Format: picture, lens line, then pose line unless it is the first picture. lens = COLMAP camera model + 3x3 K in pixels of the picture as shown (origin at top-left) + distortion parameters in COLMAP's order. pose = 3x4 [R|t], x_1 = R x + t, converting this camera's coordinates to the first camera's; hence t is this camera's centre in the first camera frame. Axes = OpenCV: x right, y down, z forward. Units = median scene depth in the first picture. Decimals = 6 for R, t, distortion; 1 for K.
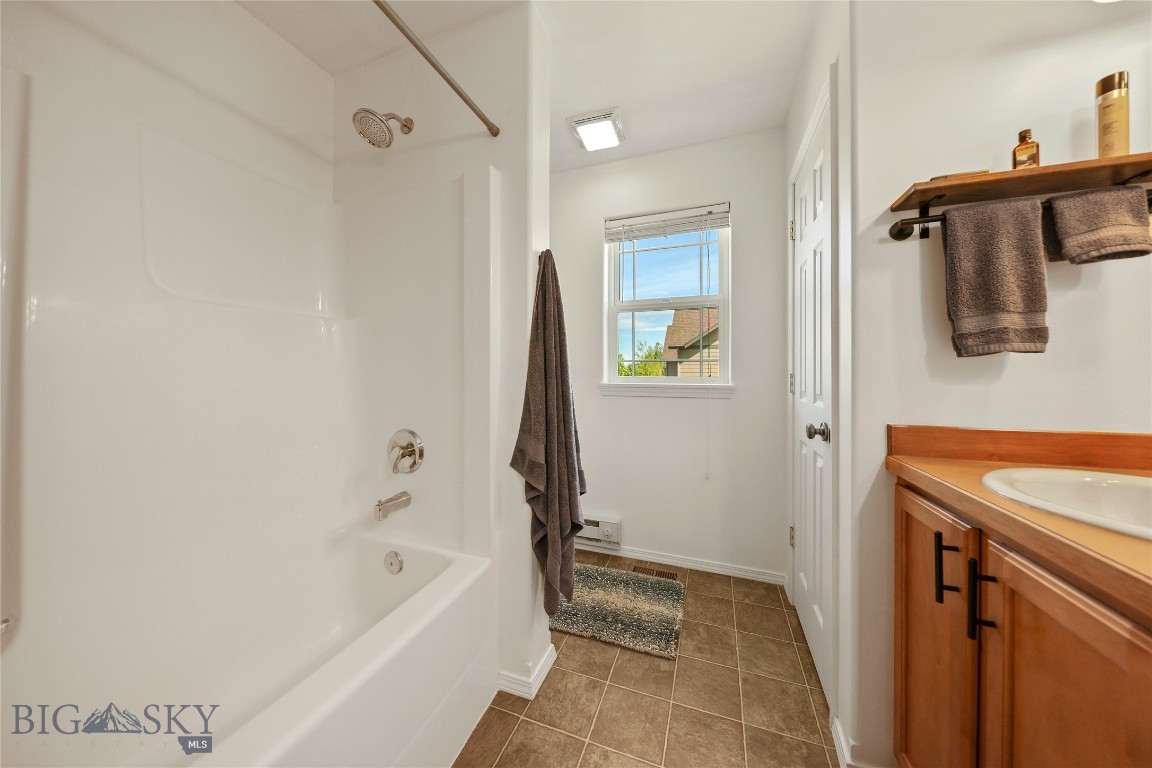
lens RADIAL K [[377.5, 0, 573.3], [0, 377.5, 375.1], [0, 0, 1]] dist [-0.004276, -0.001110]
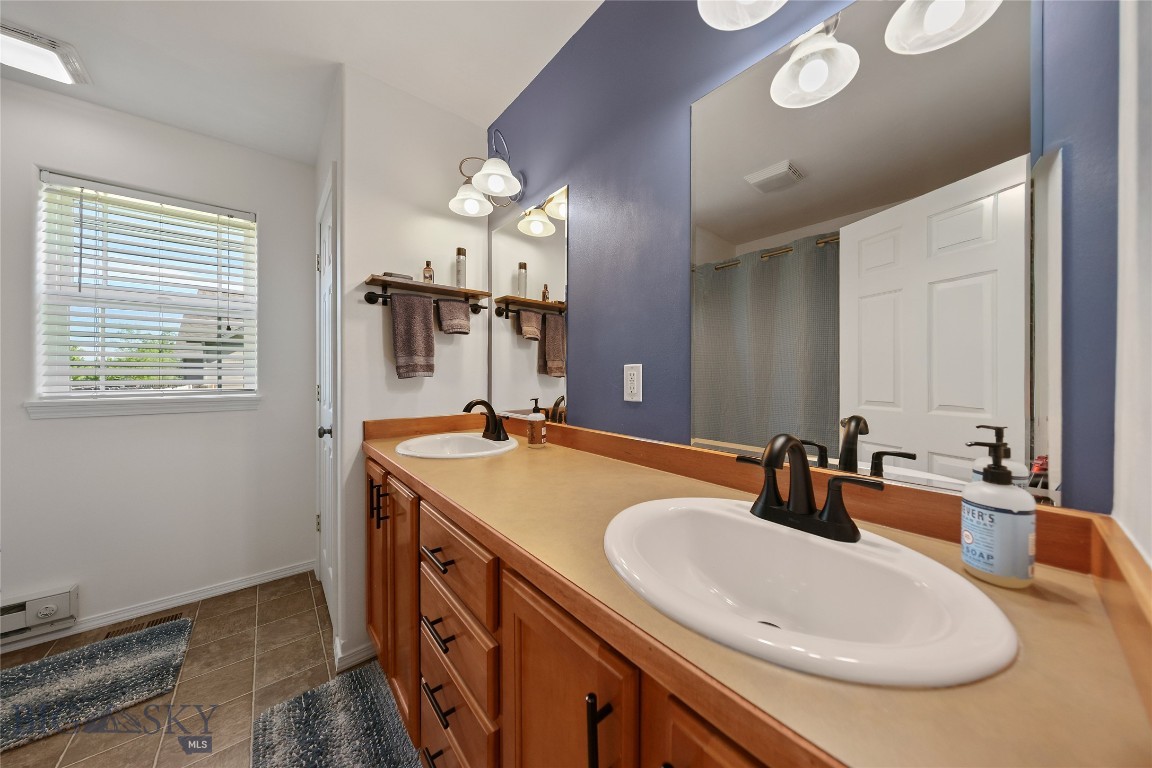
lens RADIAL K [[377.5, 0, 597.2], [0, 377.5, 375.7], [0, 0, 1]] dist [-0.004276, -0.001110]
pose [[0.477054, 0.002674, 0.878870, -0.053940], [0.001428, 0.999992, -0.003818, -0.037099], [-0.878873, 0.003077, 0.477046, -0.454453]]
